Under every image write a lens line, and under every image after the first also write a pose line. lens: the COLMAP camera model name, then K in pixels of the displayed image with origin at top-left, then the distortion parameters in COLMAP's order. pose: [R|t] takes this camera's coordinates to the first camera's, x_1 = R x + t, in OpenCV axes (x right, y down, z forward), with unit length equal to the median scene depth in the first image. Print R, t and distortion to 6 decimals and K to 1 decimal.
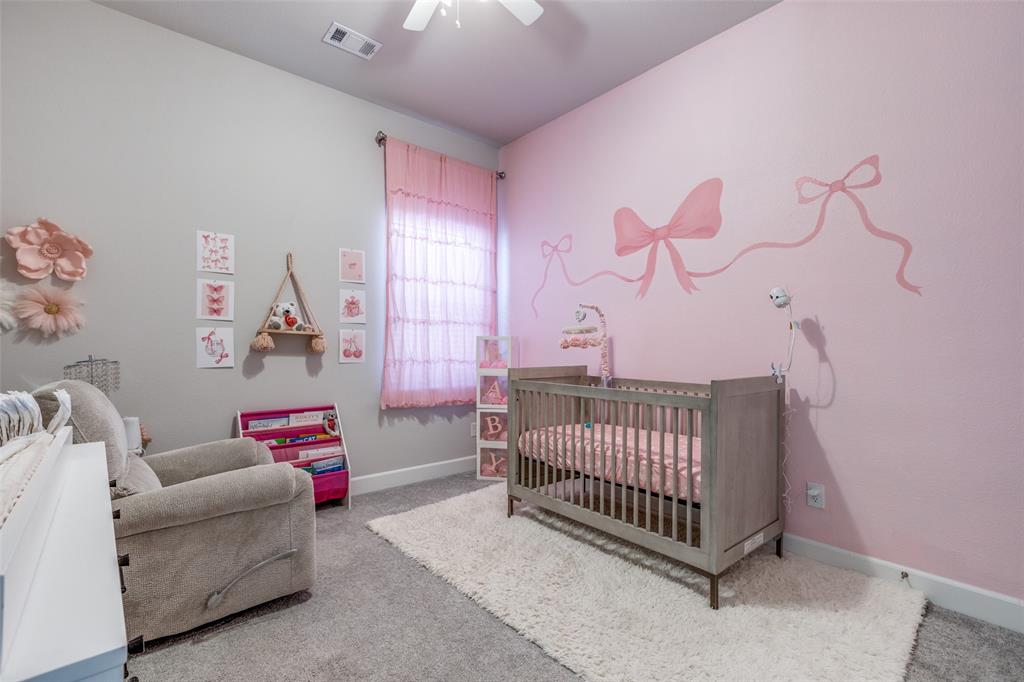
lens RADIAL K [[457.0, 0, 512.0], [0, 457.0, 341.0], [0, 0, 1]] dist [-0.001359, -0.000361]
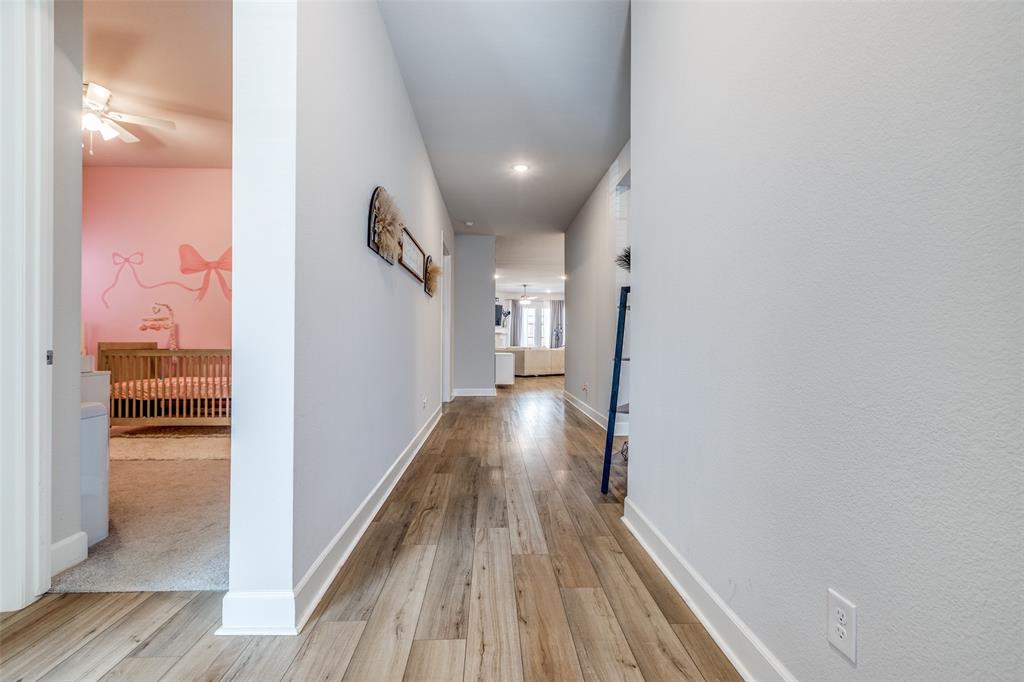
lens RADIAL K [[457.0, 0, 512.0], [0, 457.0, 341.0], [0, 0, 1]] dist [-0.001359, -0.000361]
pose [[0.617728, -0.001735, 0.786390, -0.338439], [-0.011566, 0.999869, 0.011291, 0.021156], [-0.786306, -0.016070, 0.617628, -0.976647]]
